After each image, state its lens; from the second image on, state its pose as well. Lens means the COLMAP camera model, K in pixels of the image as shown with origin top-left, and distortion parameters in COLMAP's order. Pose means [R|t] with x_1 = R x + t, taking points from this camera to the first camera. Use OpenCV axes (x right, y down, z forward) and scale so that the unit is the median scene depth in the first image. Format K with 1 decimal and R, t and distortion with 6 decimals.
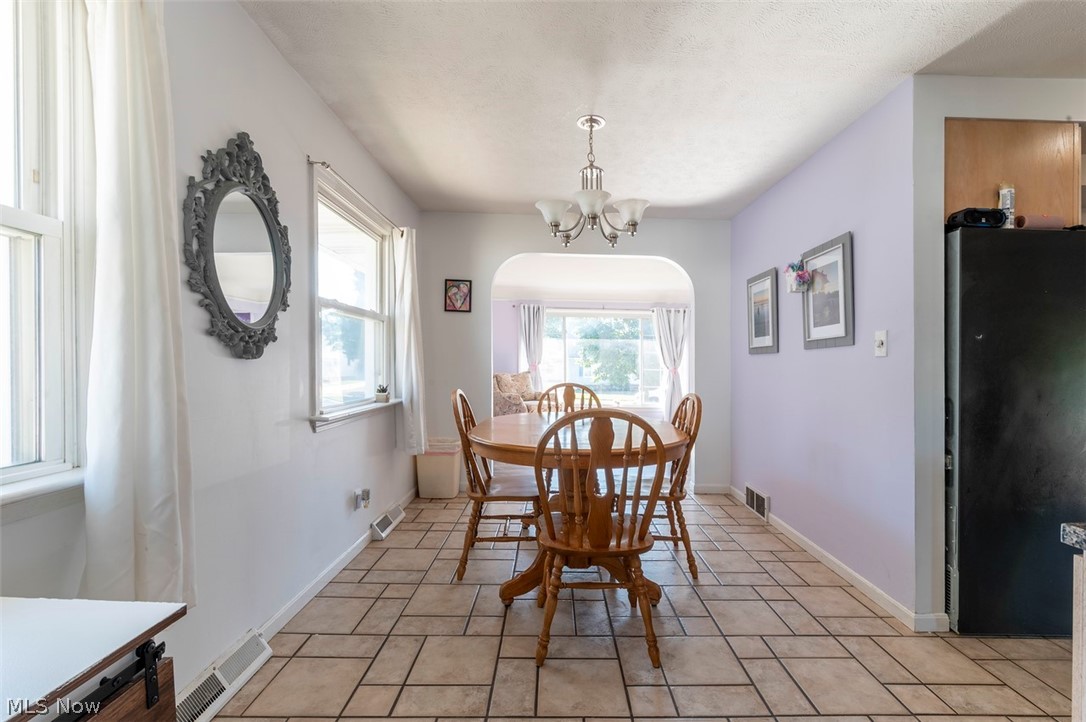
lens RADIAL K [[484.7, 0, 553.6], [0, 484.7, 355.2], [0, 0, 1]] dist [0.000505, -0.000045]
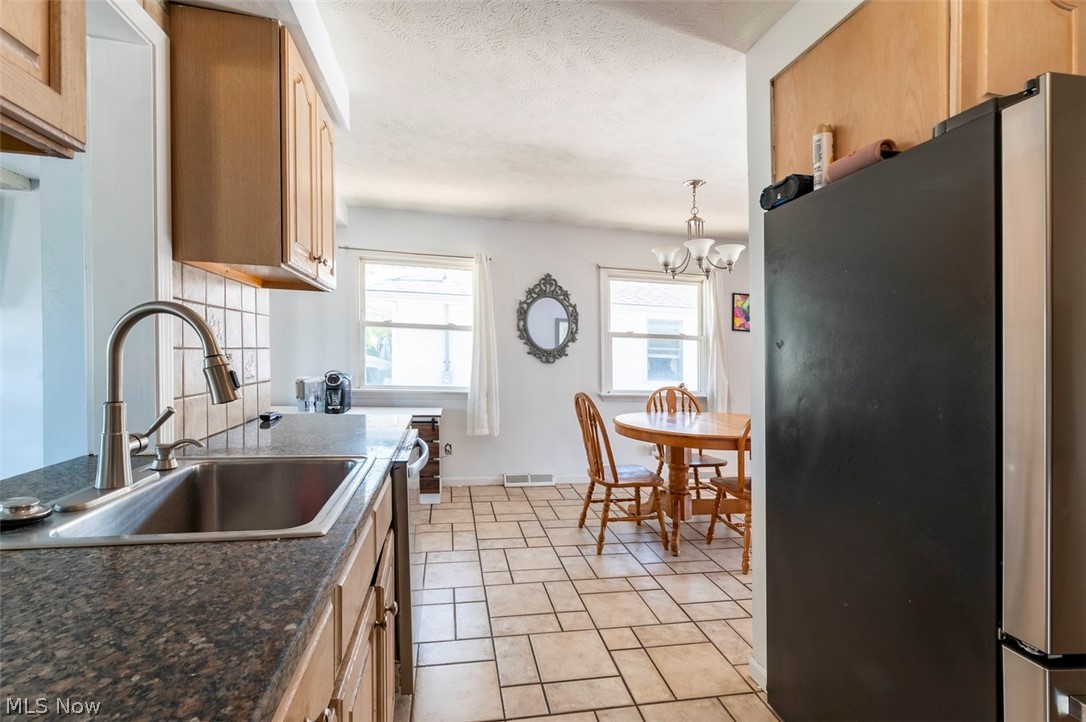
lens RADIAL K [[484.7, 0, 549.3], [0, 484.7, 371.5], [0, 0, 1]] dist [0.000505, -0.000045]
pose [[0.172363, 0.023738, -0.984747, 1.859049], [-0.013457, 0.999673, 0.021742, -0.004697], [0.984941, 0.009504, 0.172627, 0.573488]]
